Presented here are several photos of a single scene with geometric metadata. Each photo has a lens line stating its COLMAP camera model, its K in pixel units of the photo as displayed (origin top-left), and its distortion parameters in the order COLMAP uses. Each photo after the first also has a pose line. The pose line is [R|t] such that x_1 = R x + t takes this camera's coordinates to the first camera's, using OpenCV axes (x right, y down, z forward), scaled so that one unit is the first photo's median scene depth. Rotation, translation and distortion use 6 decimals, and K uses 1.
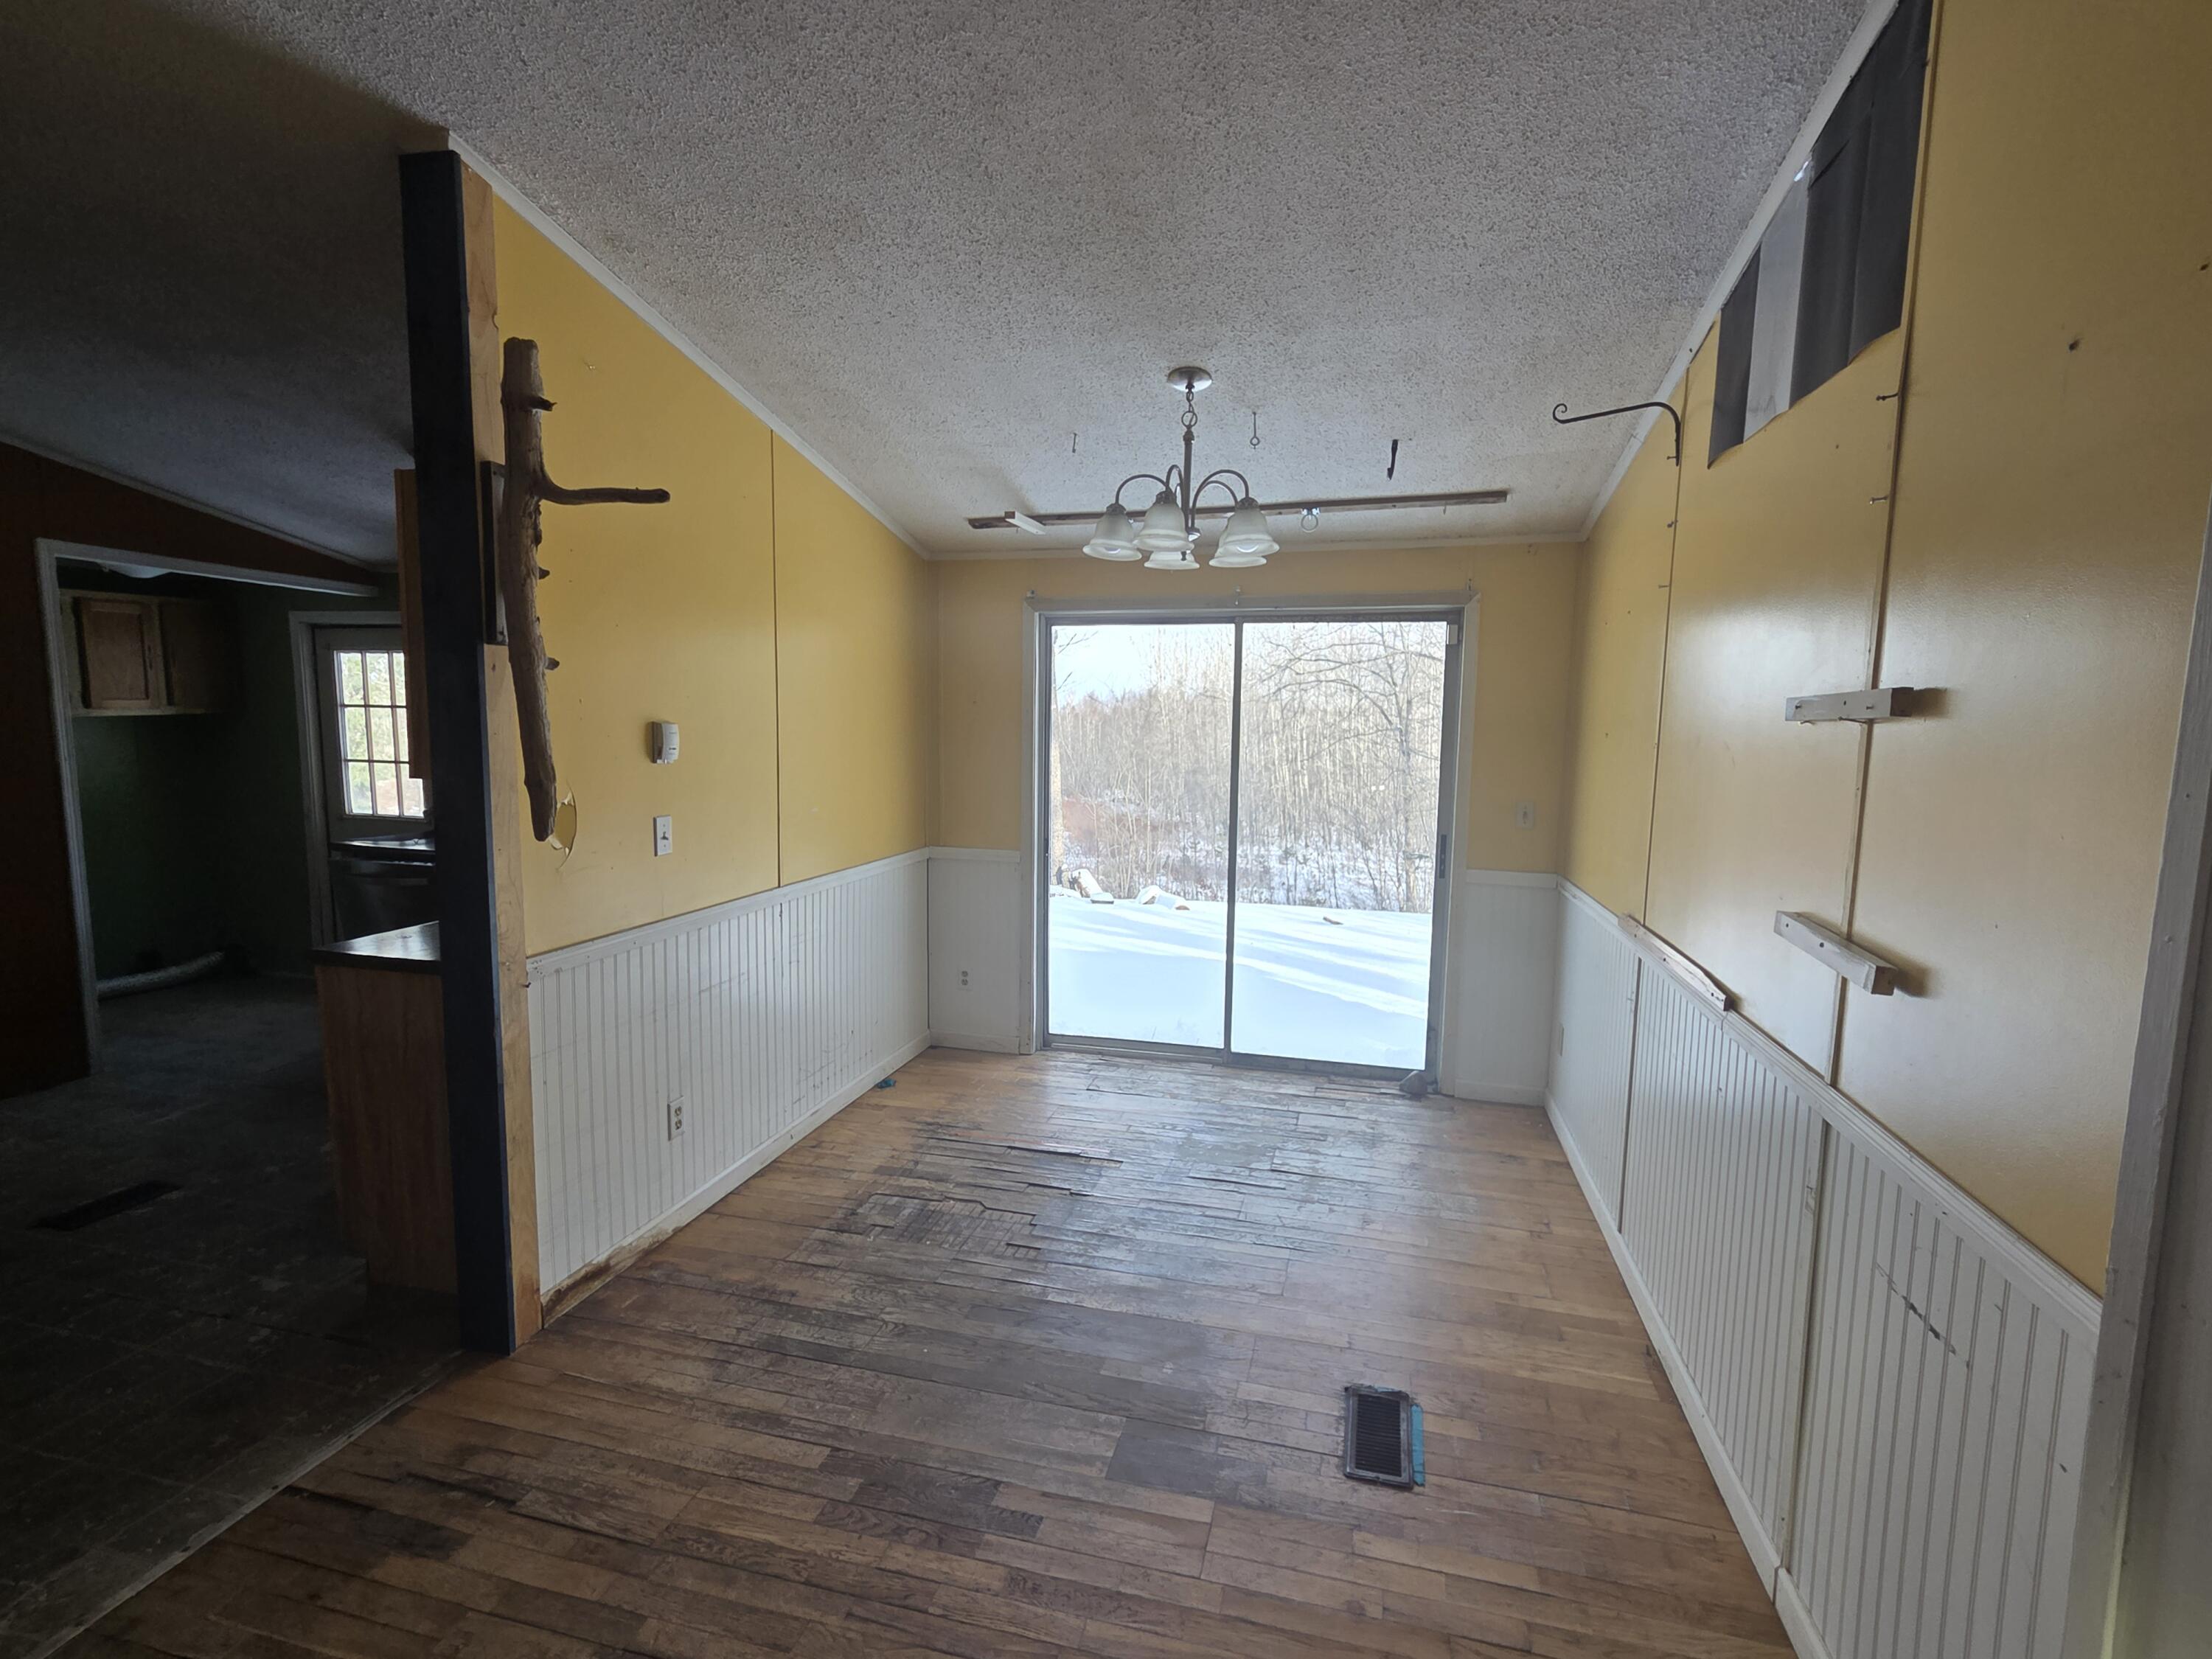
lens RADIAL K [[1003.1, 0, 1107.6], [0, 1003.1, 830.3], [0, 0, 1]] dist [0.001107, 0.000743]
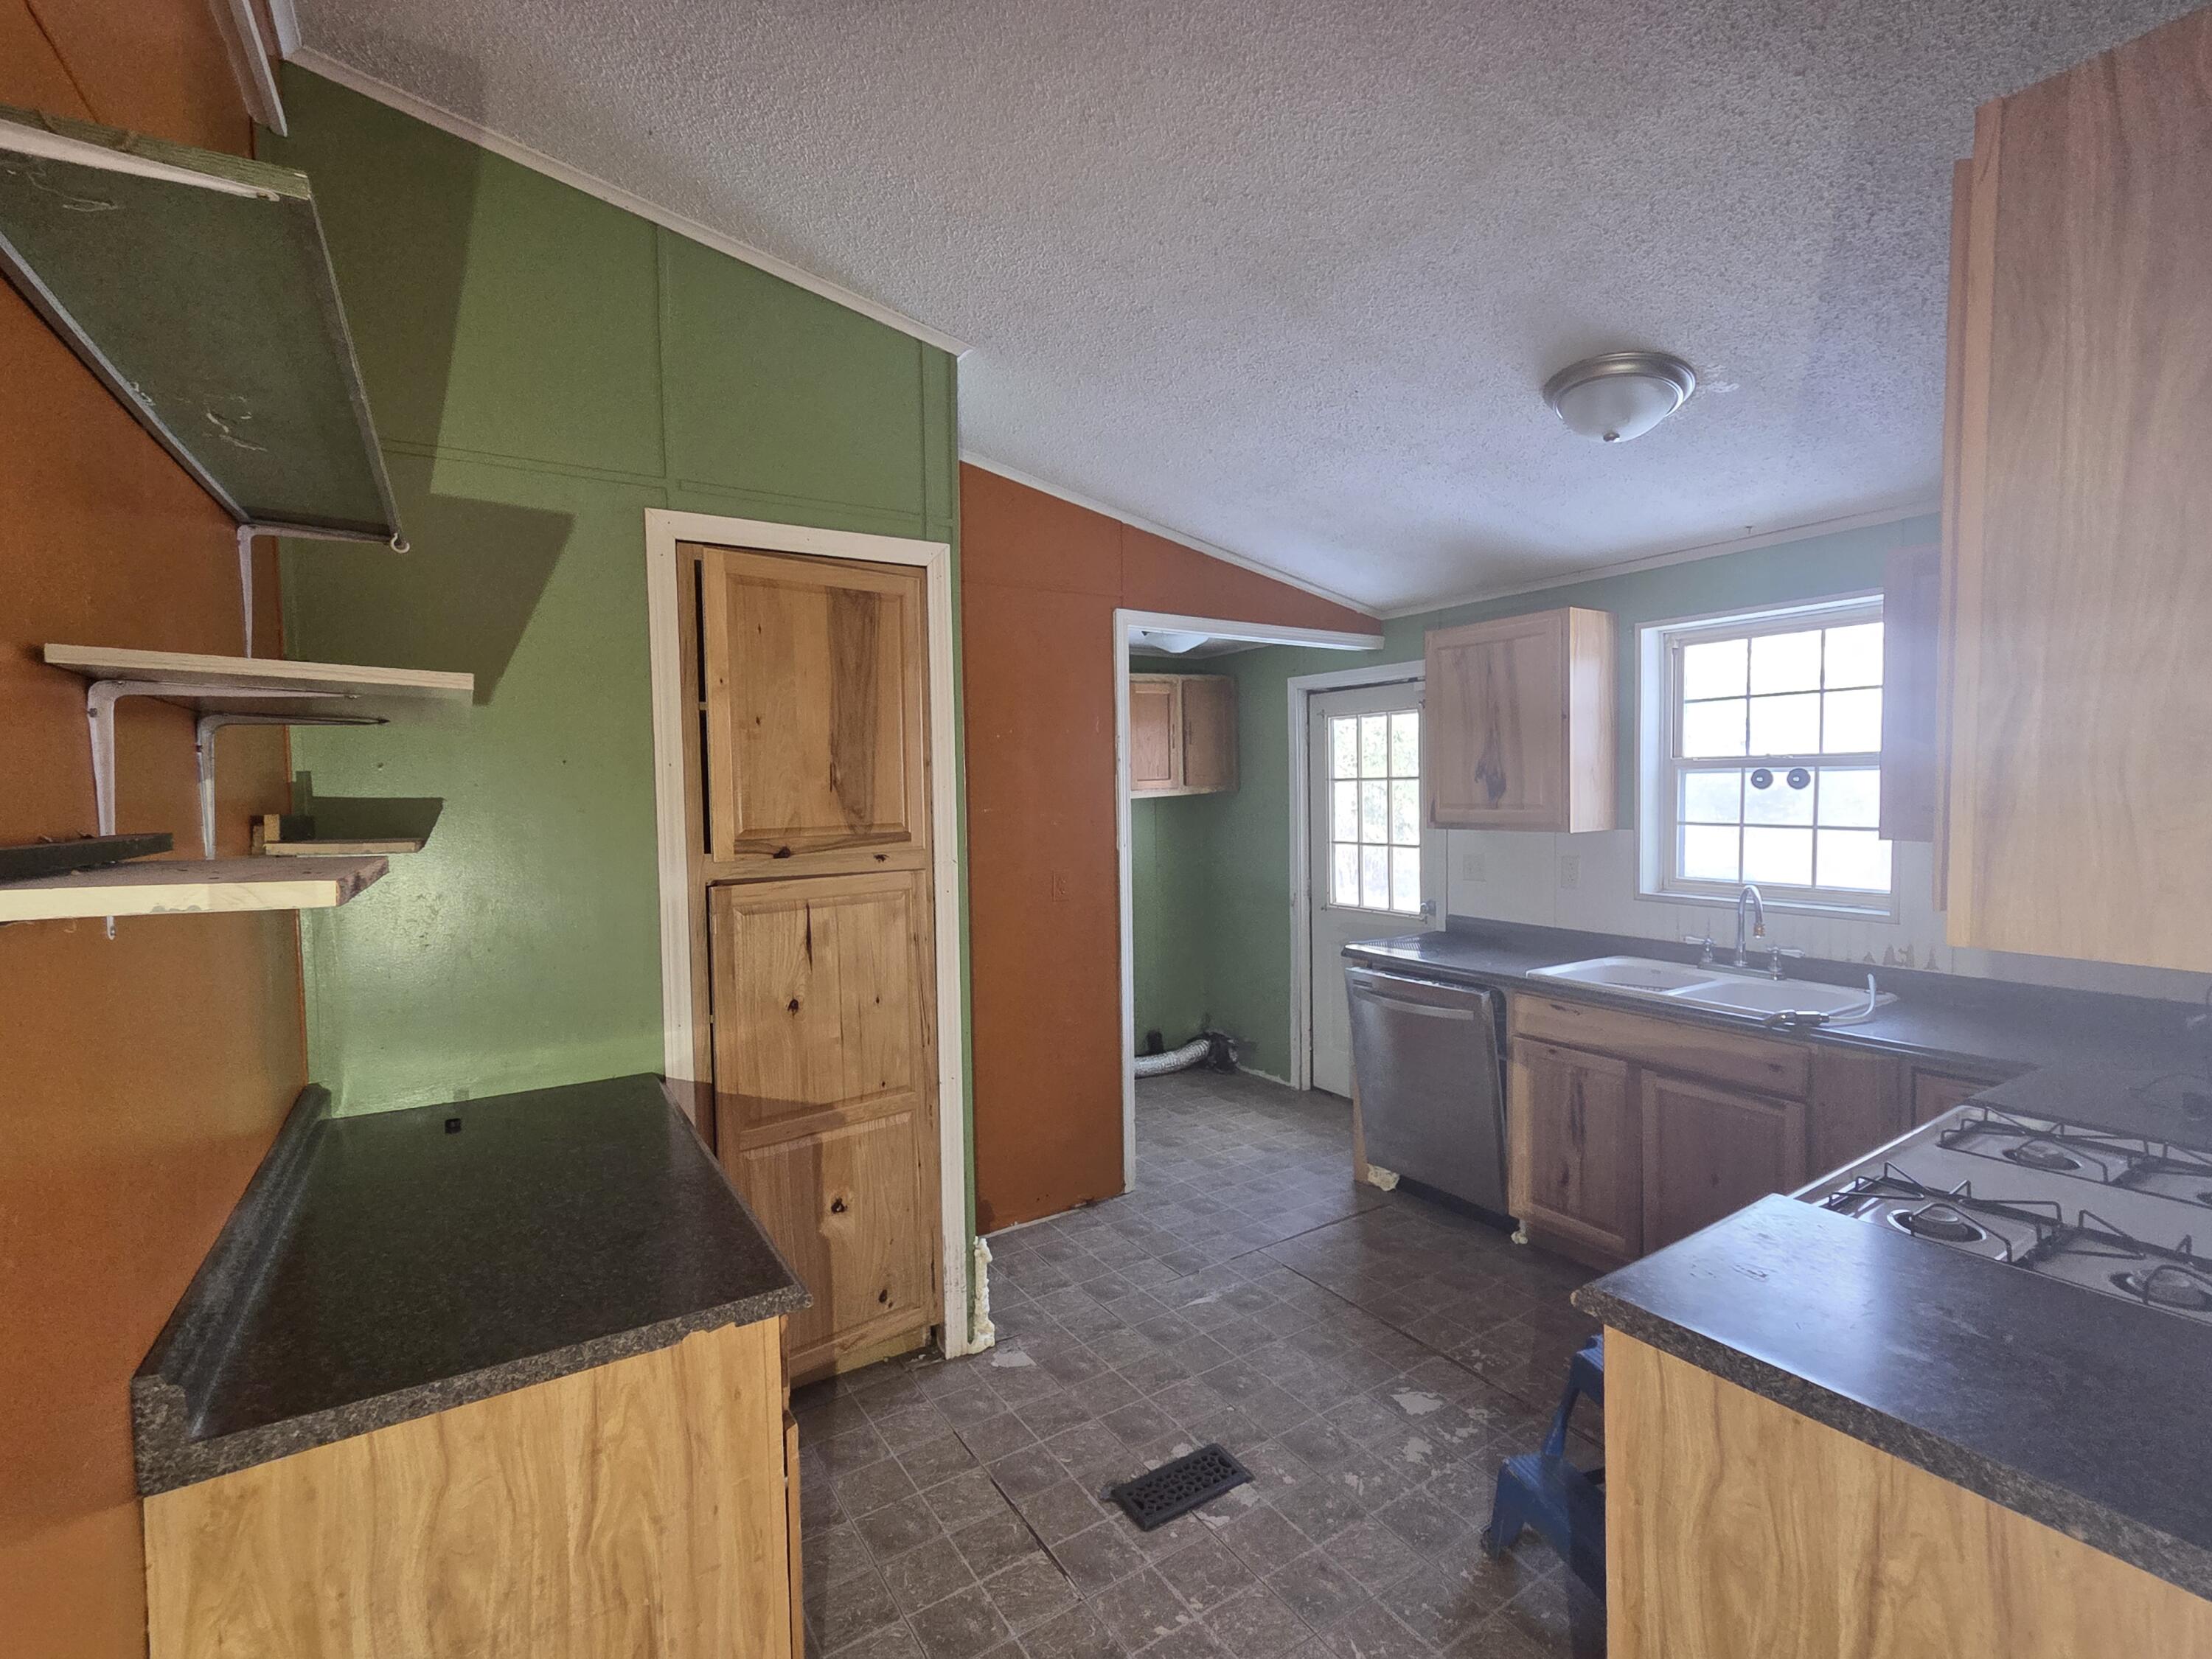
lens RADIAL K [[1003.1, 0, 1111.0], [0, 1003.1, 832.2], [0, 0, 1]] dist [0.001107, 0.000743]
pose [[0.728436, 0.002561, -0.685109, -0.311141], [-0.050814, 0.997441, -0.050298, -0.025685], [0.683227, 0.071452, 0.726702, 0.241856]]
